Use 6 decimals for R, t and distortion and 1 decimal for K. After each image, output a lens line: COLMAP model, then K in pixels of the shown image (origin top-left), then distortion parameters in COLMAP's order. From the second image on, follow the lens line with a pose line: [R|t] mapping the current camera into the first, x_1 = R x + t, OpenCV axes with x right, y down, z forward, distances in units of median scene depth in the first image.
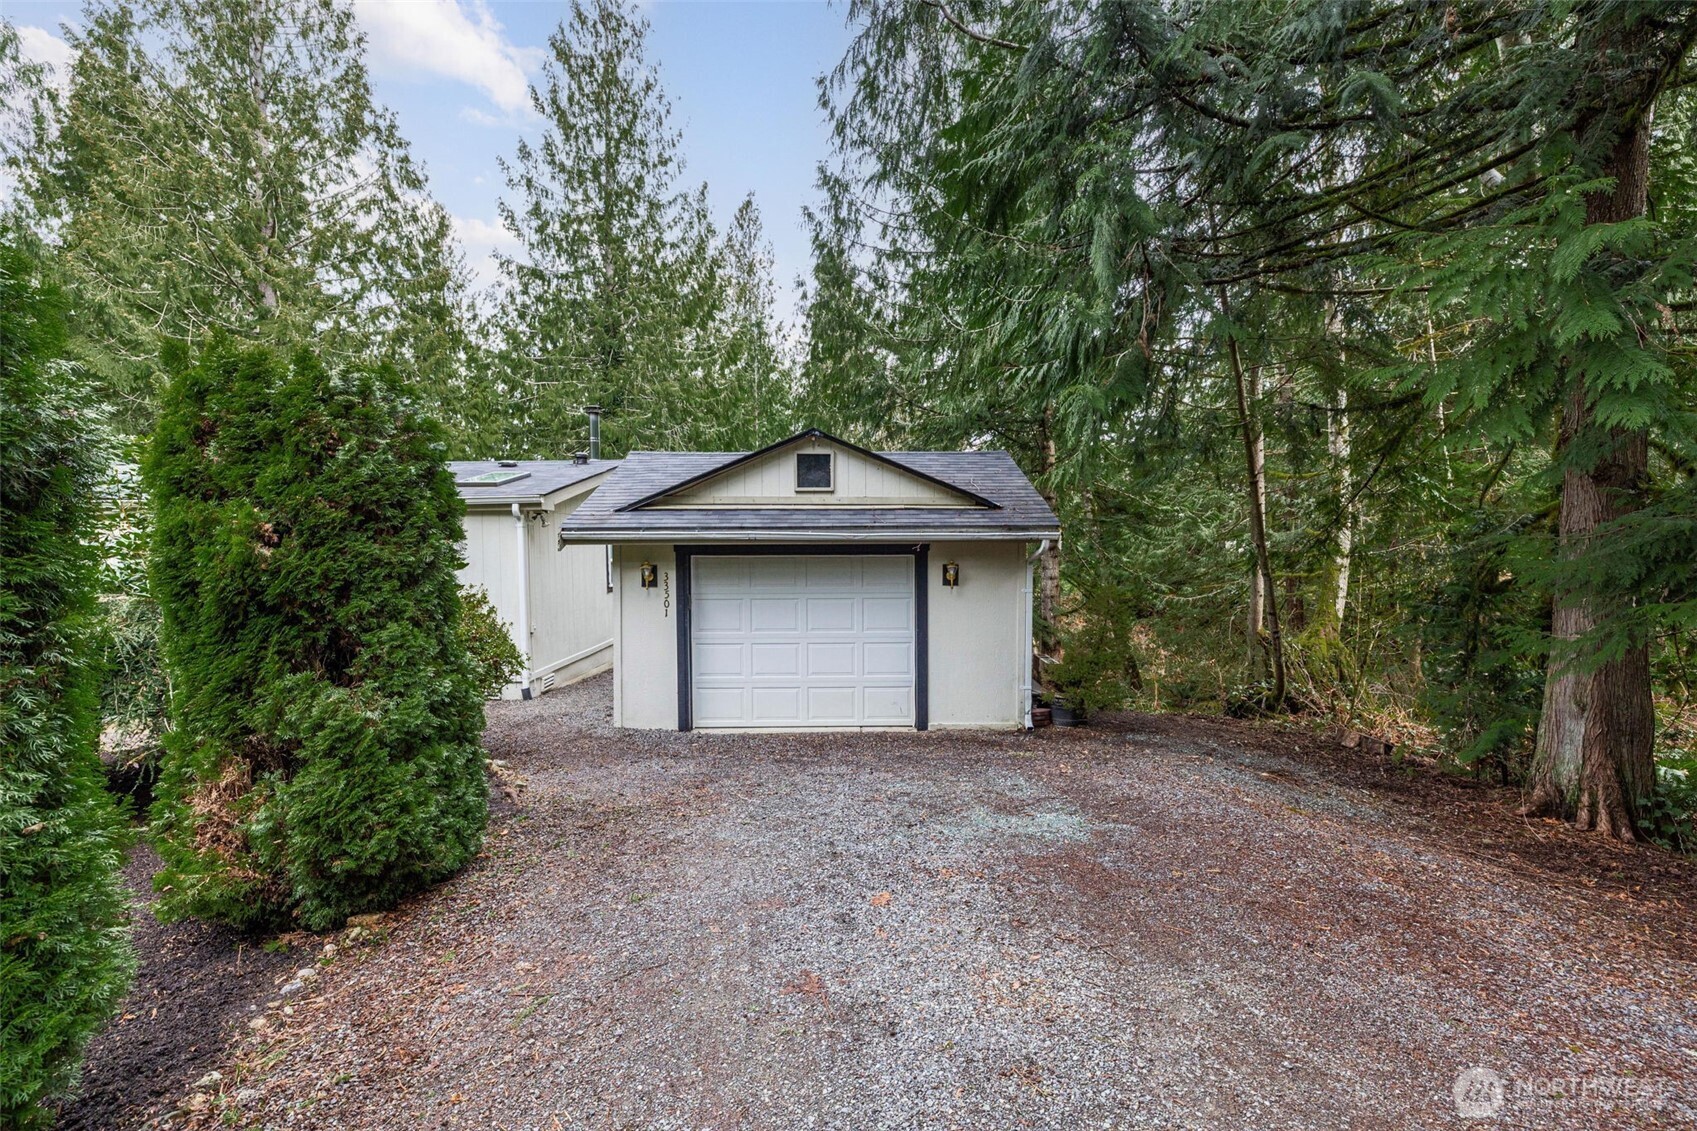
lens RADIAL K [[742.5, 0, 843.6], [0, 742.5, 566.0], [0, 0, 1]] dist [0.001651, 0.000068]
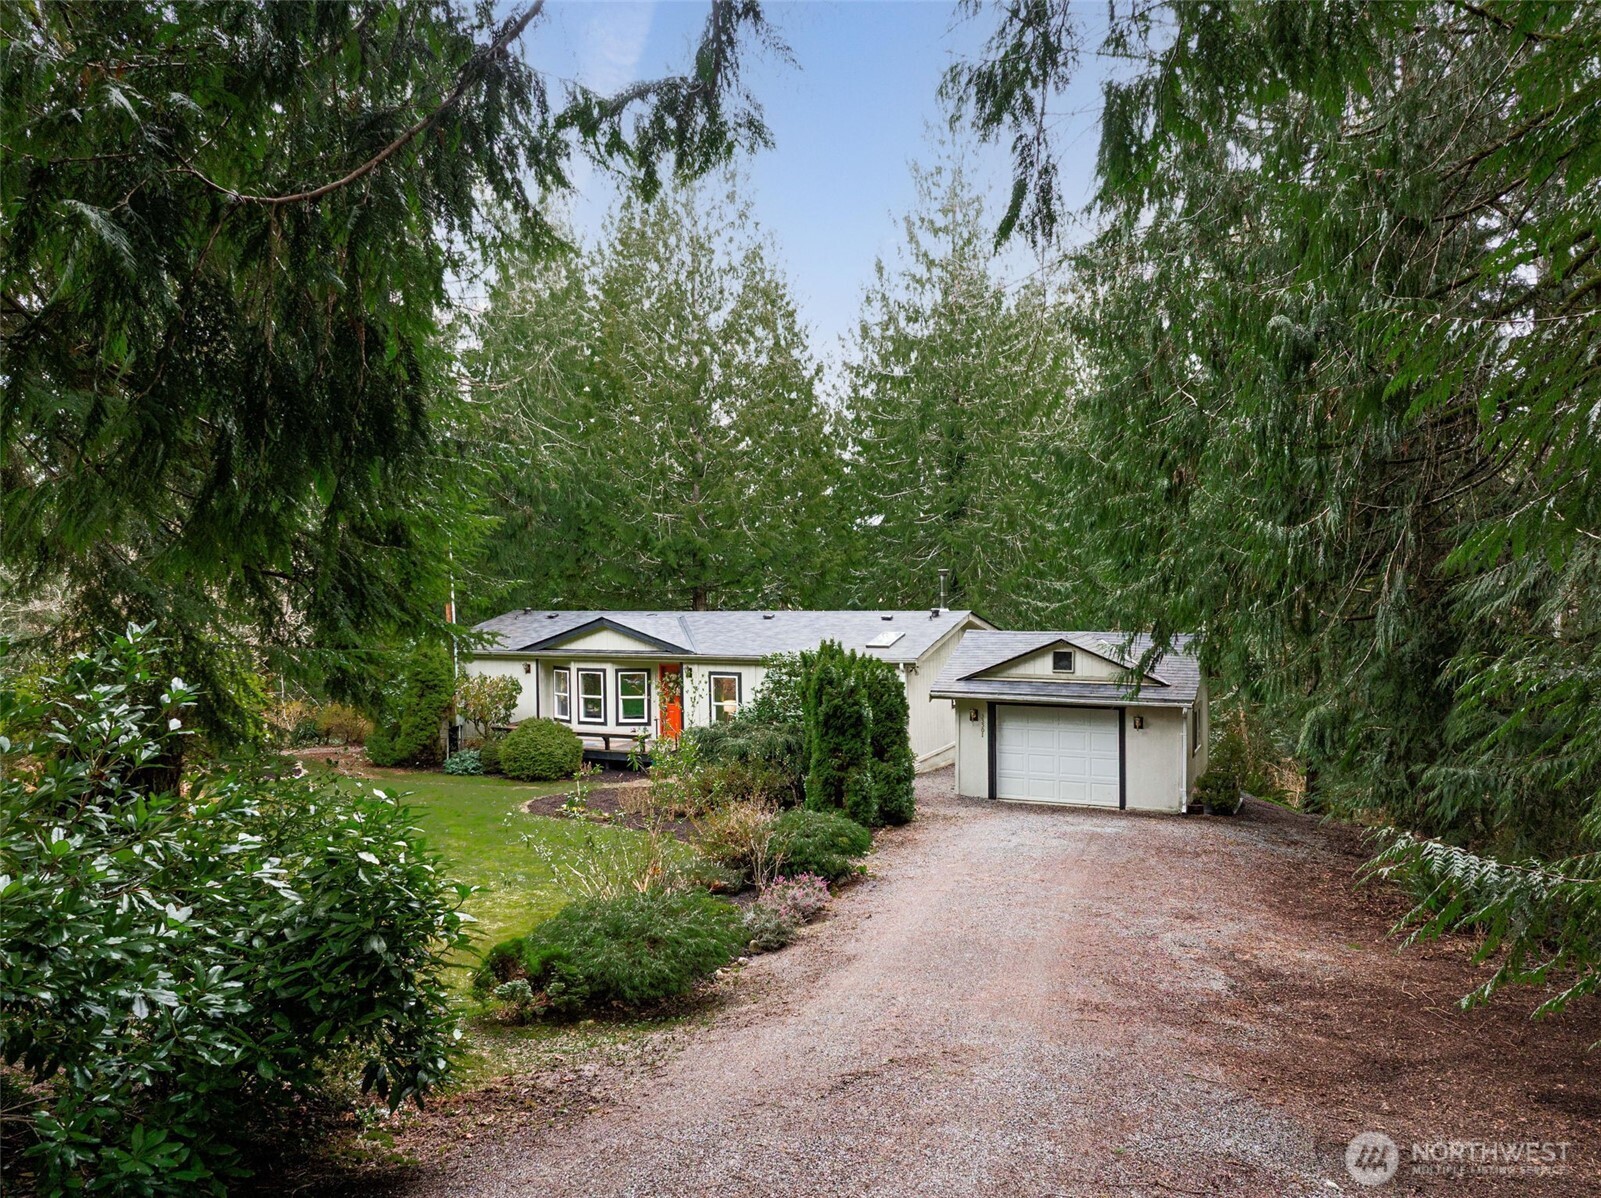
lens RADIAL K [[1178.2, 0, 800.7], [0, 1178.2, 600.1], [0, 0, 1]] dist [-0.003072, -0.000408]
pose [[0.908508, 0.011808, -0.417701, 0.584477], [-0.014882, 0.999881, -0.004102, -0.259835], [0.417603, 0.009943, 0.908575, -1.905466]]
